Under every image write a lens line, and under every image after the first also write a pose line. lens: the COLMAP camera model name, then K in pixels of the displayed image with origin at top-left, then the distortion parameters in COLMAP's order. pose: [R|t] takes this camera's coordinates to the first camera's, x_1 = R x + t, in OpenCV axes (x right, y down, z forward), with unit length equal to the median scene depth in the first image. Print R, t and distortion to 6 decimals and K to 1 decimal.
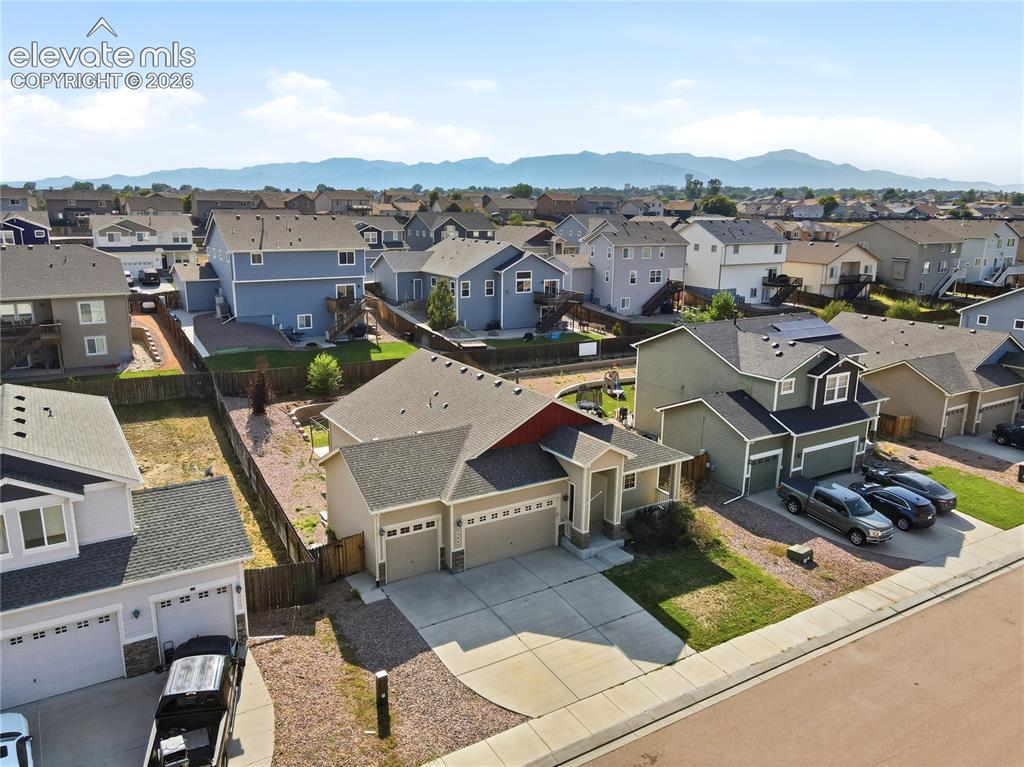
lens RADIAL K [[757.7, 0, 512.0], [0, 757.7, 383.5], [0, 0, 1]] dist [-0.000316, 0.011750]
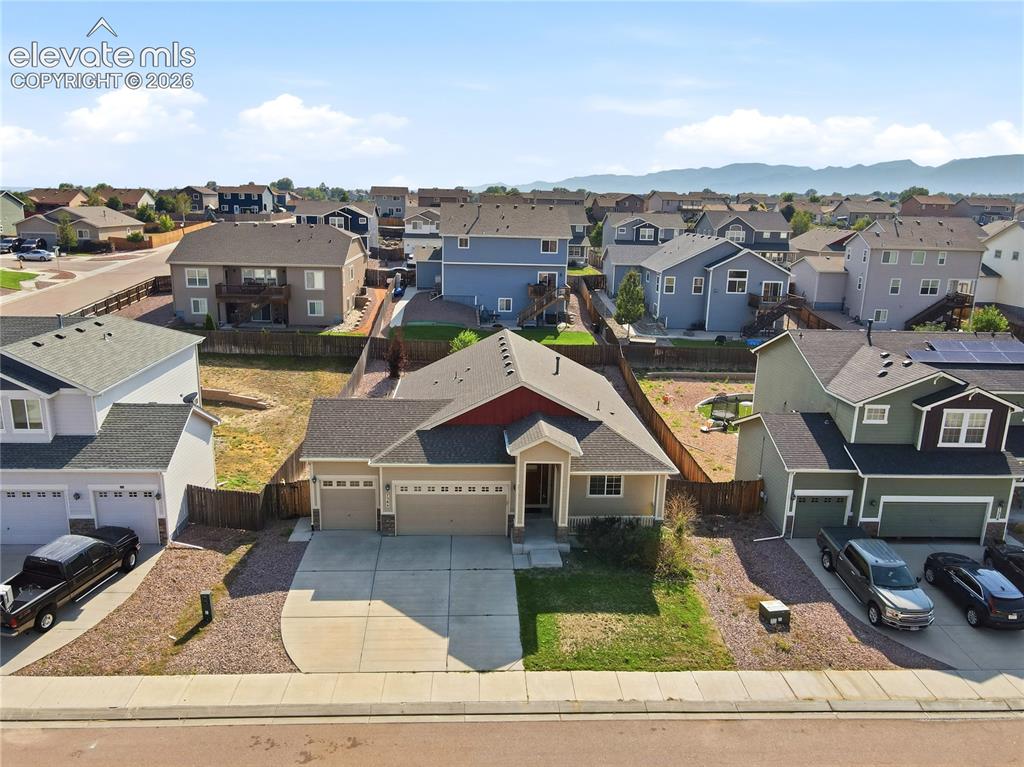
lens RADIAL K [[757.7, 0, 512.0], [0, 757.7, 383.5], [0, 0, 1]] dist [-0.000316, 0.011750]
pose [[0.877695, 0.122053, -0.463416, 0.448929], [-0.125101, 0.991847, 0.024291, -0.000064], [0.462603, 0.036653, 0.885808, 0.141854]]
